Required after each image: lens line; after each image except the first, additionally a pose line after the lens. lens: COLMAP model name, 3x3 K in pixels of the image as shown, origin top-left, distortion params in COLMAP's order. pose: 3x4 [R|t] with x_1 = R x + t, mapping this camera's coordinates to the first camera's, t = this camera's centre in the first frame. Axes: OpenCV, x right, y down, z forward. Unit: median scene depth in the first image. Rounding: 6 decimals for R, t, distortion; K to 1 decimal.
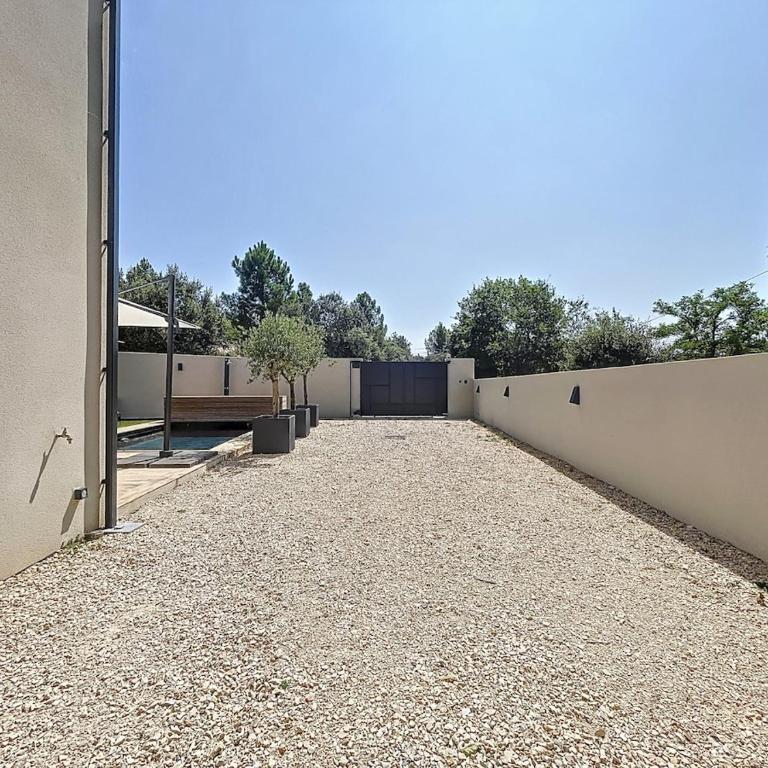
lens RADIAL K [[419.5, 0, 386.3], [0, 419.5, 381.0], [0, 0, 1]] dist [-0.002501, 0.000749]
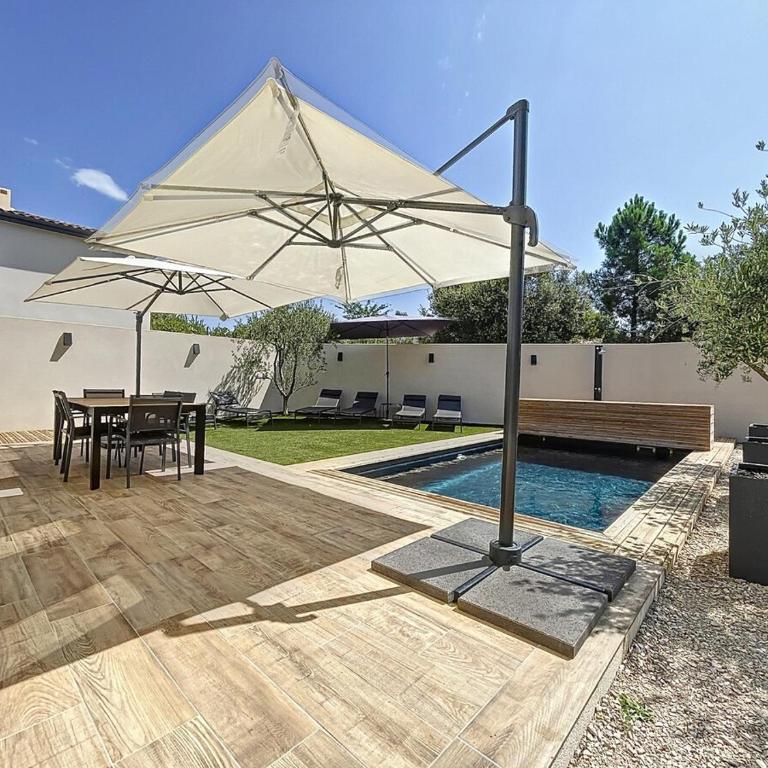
lens RADIAL K [[419.5, 0, 386.3], [0, 419.5, 381.0], [0, 0, 1]] dist [-0.002501, 0.000749]
pose [[0.703959, 0.004956, -0.710224, -0.078370], [-0.005694, 0.999983, 0.001334, 0.002415], [0.710218, 0.003104, 0.703975, 0.155417]]
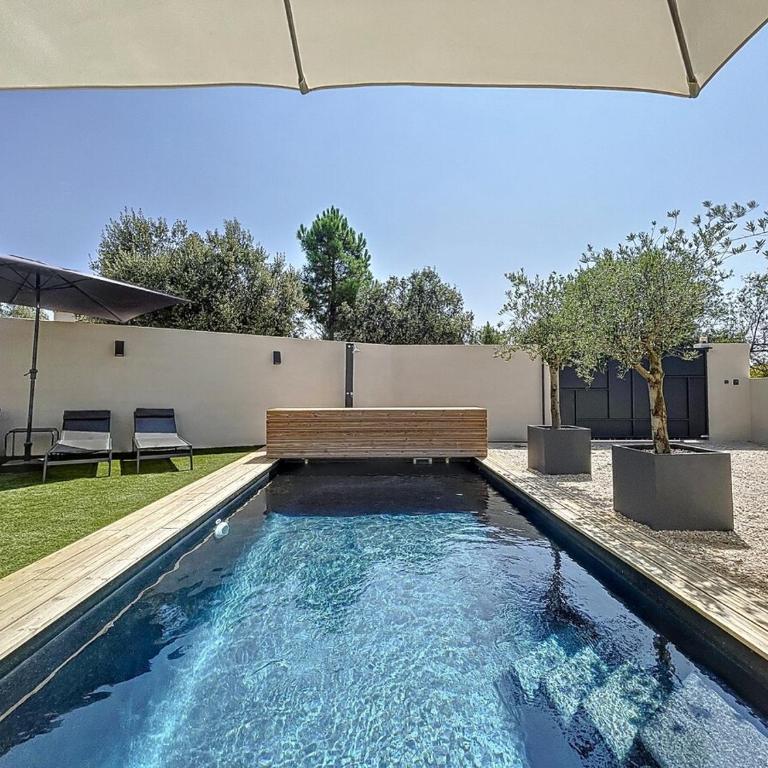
lens RADIAL K [[419.5, 0, 386.3], [0, 419.5, 381.0], [0, 0, 1]] dist [-0.002501, 0.000749]
pose [[0.999297, -0.005402, -0.037109, -0.173930], [0.004822, 0.999865, -0.015715, 0.004360], [0.037188, 0.015525, 0.999188, 0.234573]]
